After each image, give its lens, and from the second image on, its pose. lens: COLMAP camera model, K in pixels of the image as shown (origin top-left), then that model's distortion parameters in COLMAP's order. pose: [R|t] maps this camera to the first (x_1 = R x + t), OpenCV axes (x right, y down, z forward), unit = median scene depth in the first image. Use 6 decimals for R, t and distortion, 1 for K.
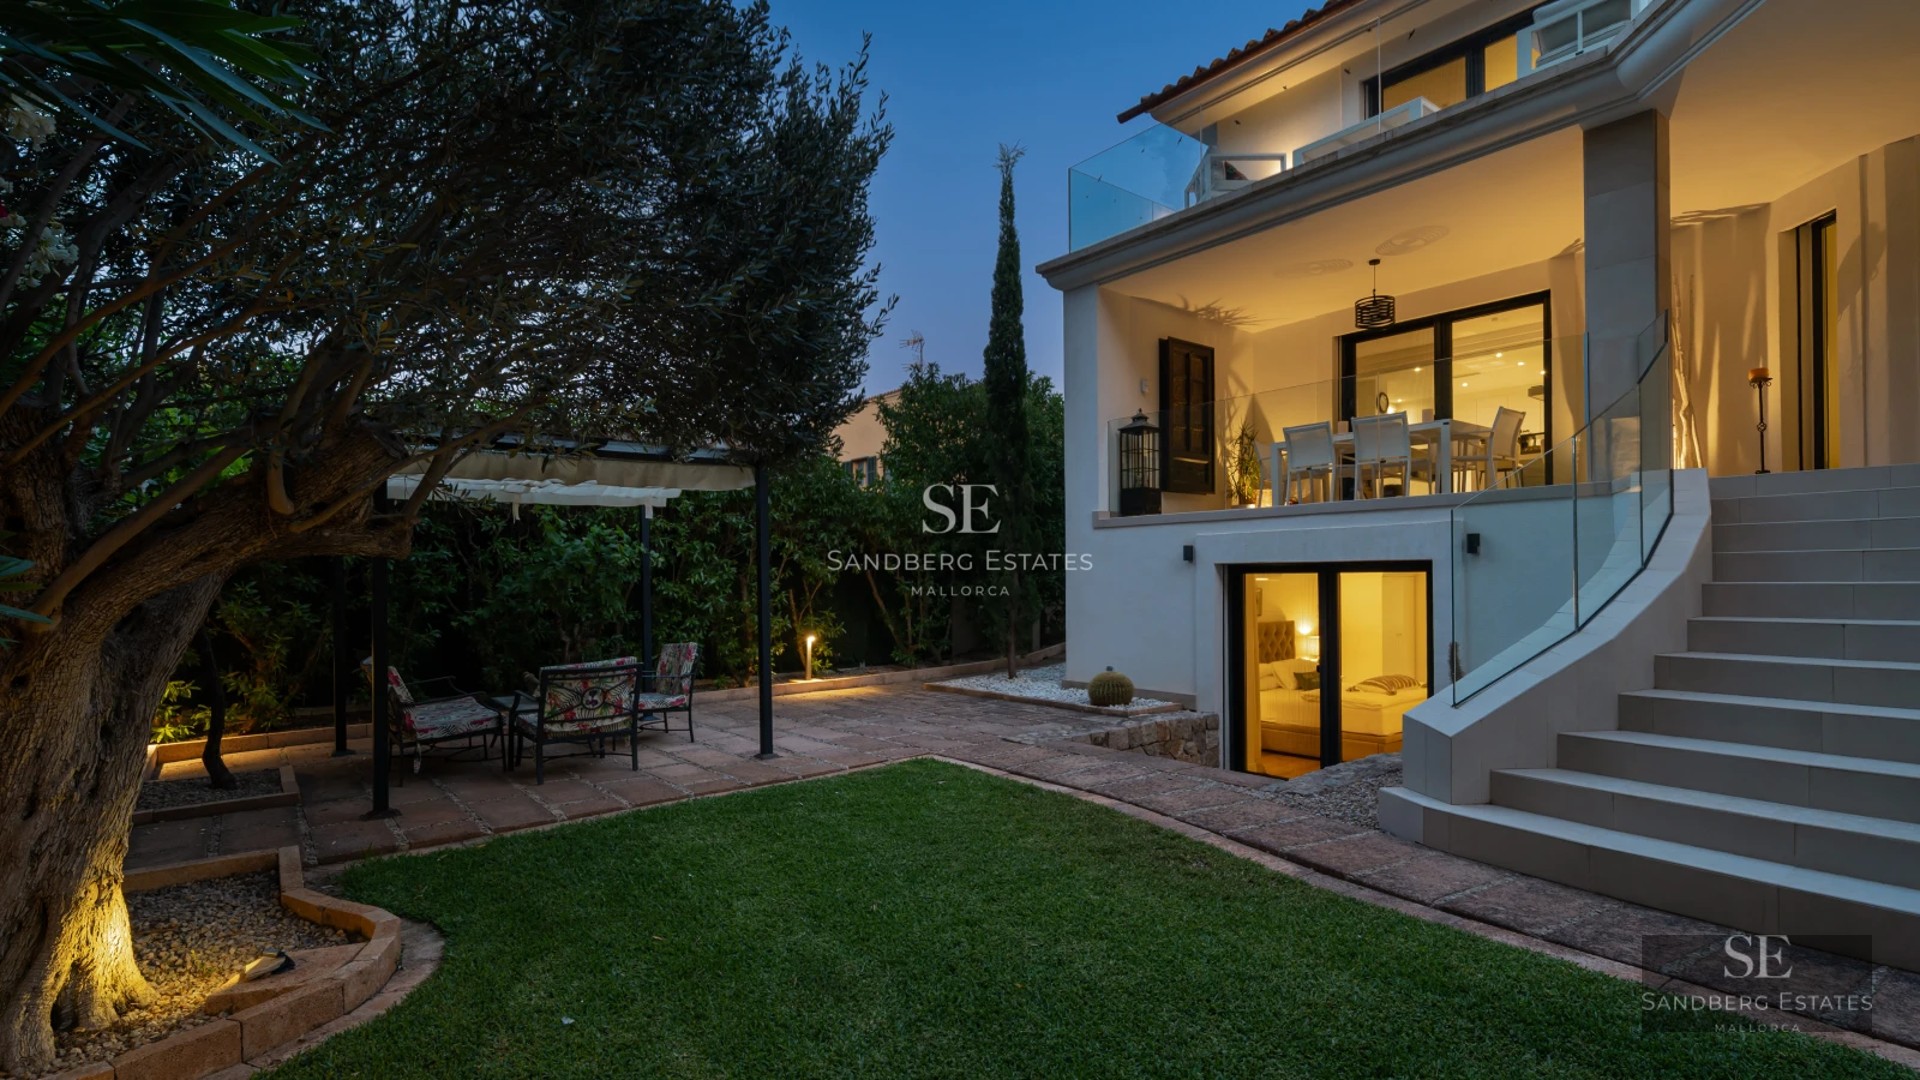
lens RADIAL K [[1145.7, 0, 957.9], [0, 1145.7, 549.3], [0, 0, 1]] dist [0.000980, -0.002921]
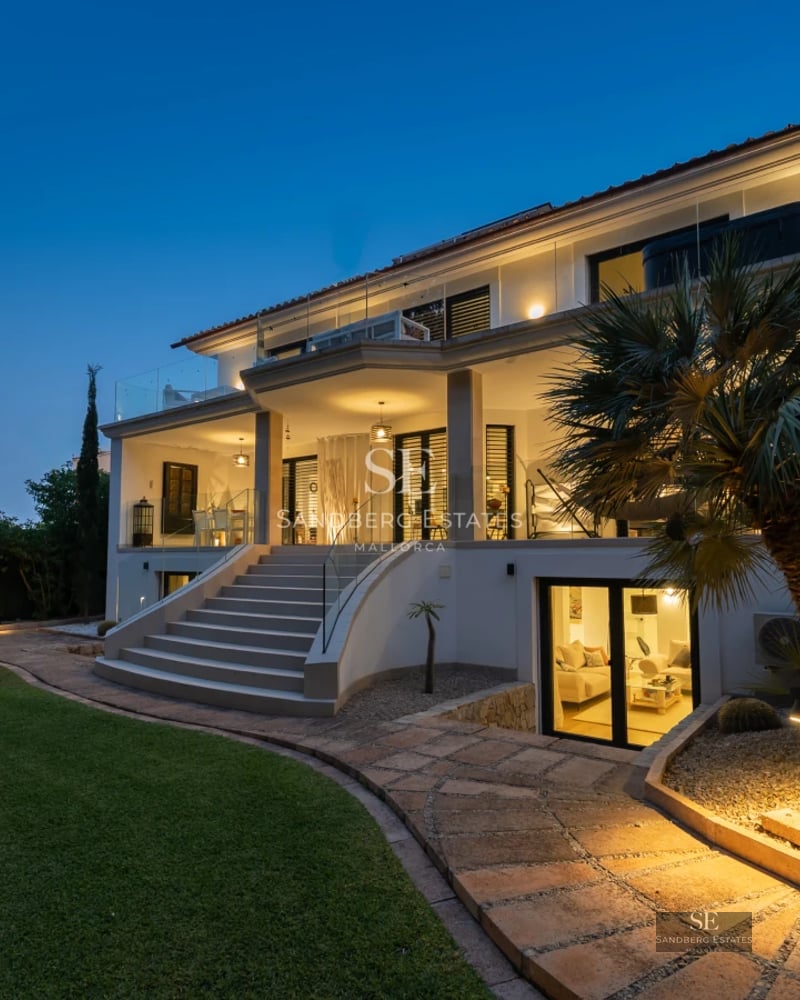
lens RADIAL K [[704.0, 0, 400.7], [0, 704.0, 499.8], [0, 0, 1]] dist [-0.010843, 0.000271]
pose [[0.955417, 0.033708, 0.293329, 0.209243], [-0.014029, 0.997523, -0.068934, -0.029534], [-0.294926, 0.061746, 0.953523, -0.353957]]
